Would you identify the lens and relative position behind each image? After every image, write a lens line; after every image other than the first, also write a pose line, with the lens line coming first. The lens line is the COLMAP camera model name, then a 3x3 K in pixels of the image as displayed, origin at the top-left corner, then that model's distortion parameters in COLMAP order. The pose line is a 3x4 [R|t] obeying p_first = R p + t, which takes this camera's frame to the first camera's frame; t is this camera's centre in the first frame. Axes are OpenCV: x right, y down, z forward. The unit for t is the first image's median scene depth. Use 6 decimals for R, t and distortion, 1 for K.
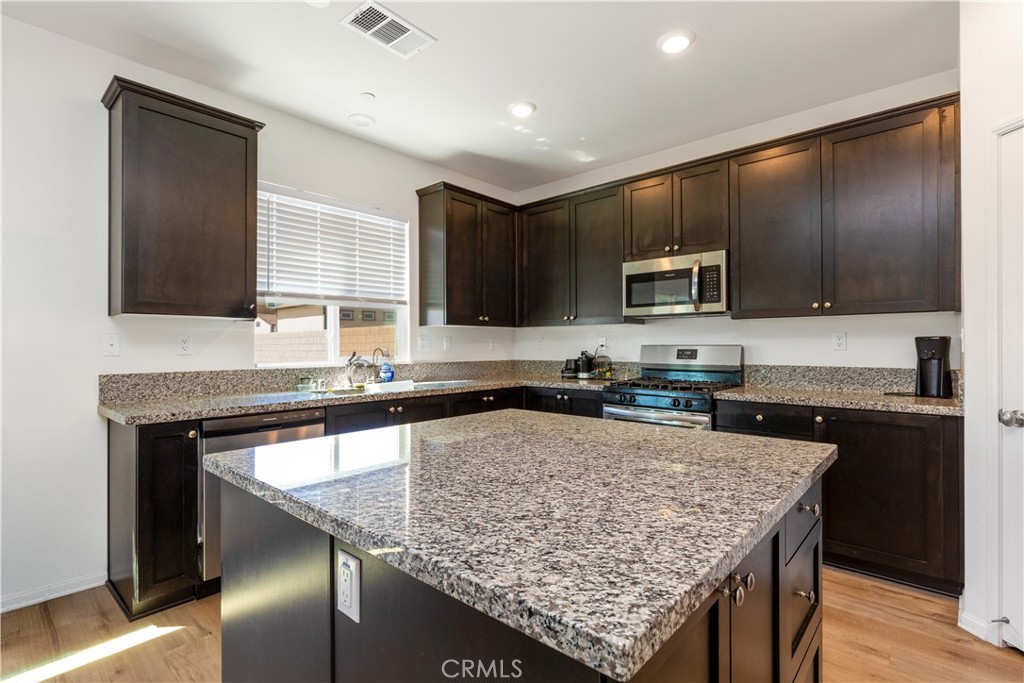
lens RADIAL K [[490.8, 0, 512.0], [0, 490.8, 341.5], [0, 0, 1]] dist [0.000920, 0.000107]
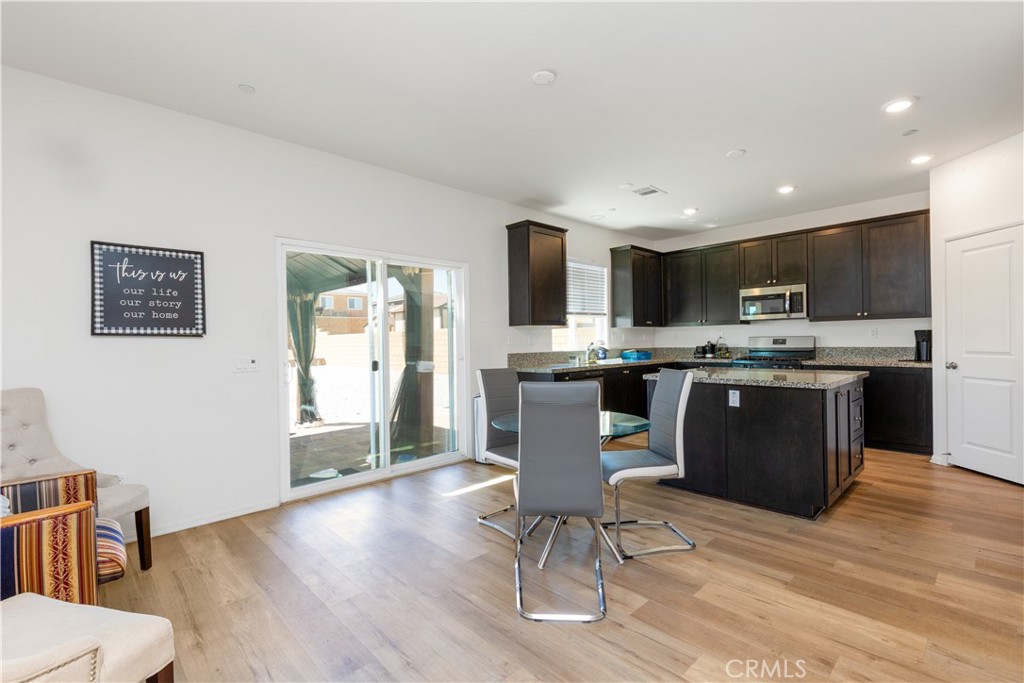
lens RADIAL K [[455.3, 0, 512.0], [0, 455.3, 341.5], [0, 0, 1]] dist [-0.000156, -0.000170]
pose [[0.996012, -0.012839, -0.088291, -0.480020], [0.013634, 0.999872, 0.008412, -0.001315], [0.088171, -0.009582, 0.996059, -0.742353]]
